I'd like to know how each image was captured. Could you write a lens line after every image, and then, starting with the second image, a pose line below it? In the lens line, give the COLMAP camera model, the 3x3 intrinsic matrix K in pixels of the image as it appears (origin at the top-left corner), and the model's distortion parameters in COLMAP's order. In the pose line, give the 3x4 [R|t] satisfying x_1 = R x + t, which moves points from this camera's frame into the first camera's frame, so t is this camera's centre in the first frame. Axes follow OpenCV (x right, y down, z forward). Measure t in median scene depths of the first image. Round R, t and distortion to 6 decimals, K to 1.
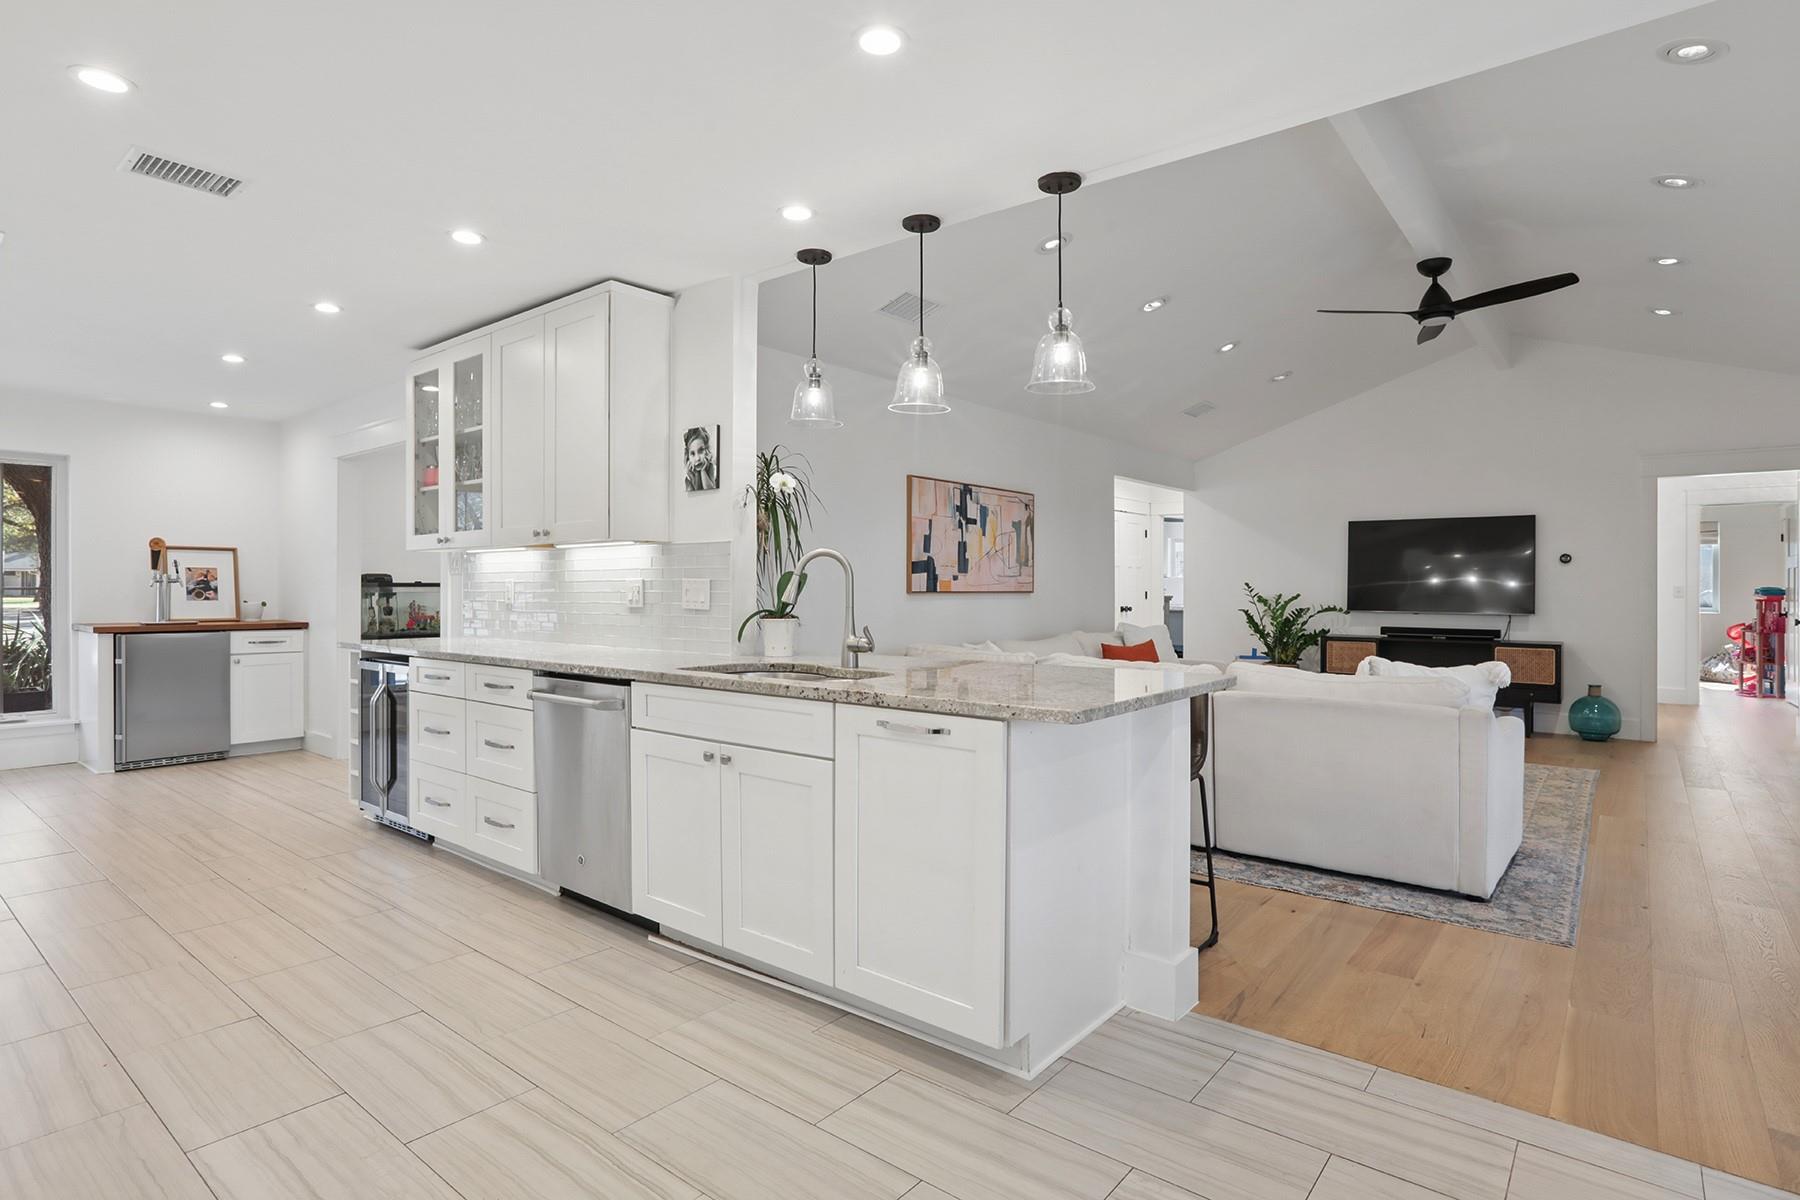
lens RADIAL K [[903.9, 0, 950.4], [0, 903.9, 596.9], [0, 0, 1]] dist [-0.000234, 0.000447]
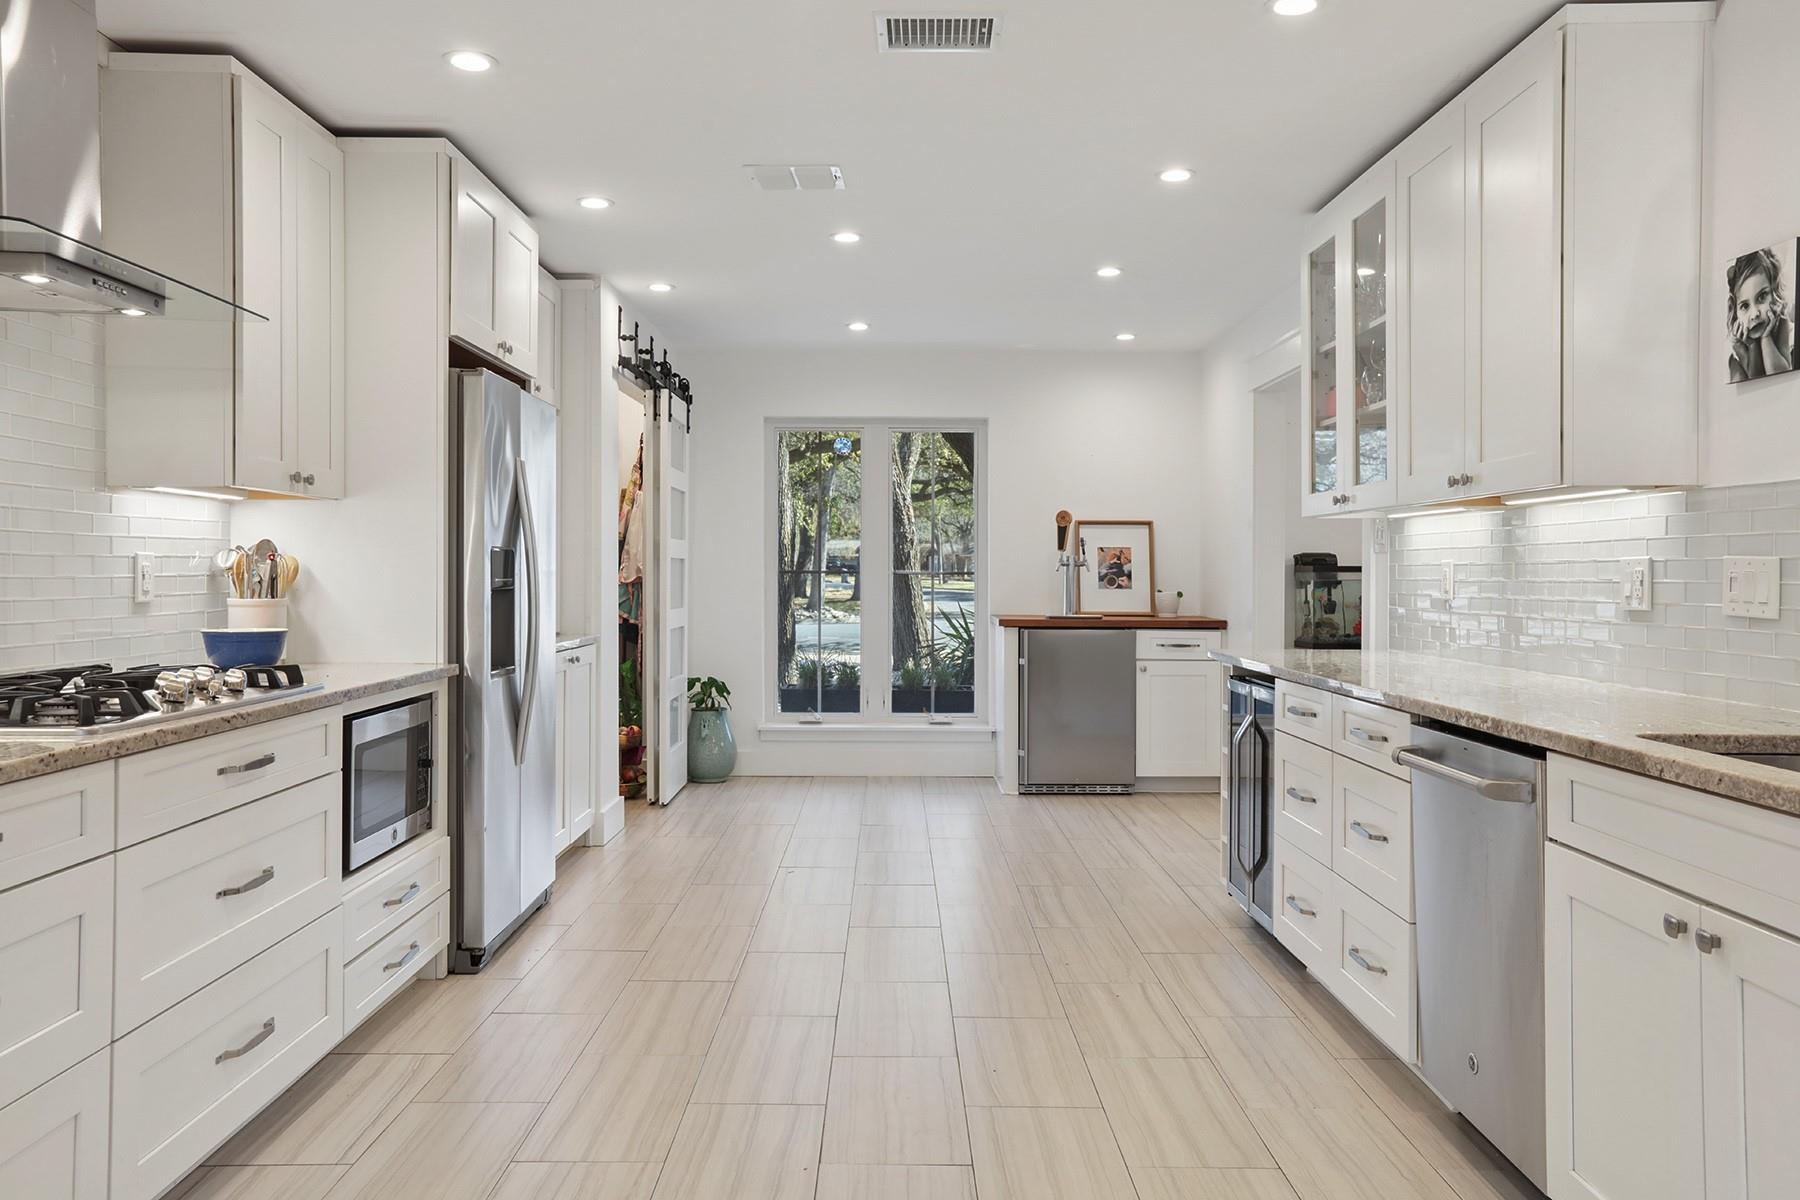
lens RADIAL K [[1423.0, 0, 901.1], [0, 1423.0, 577.7], [0, 0, 1]] dist [-0.002077, 0.059445]
pose [[0.613866, 0.005024, -0.789394, 0.047745], [-0.011266, 0.999934, -0.002398, -0.000855], [0.789330, 0.010365, 0.613882, 0.126870]]
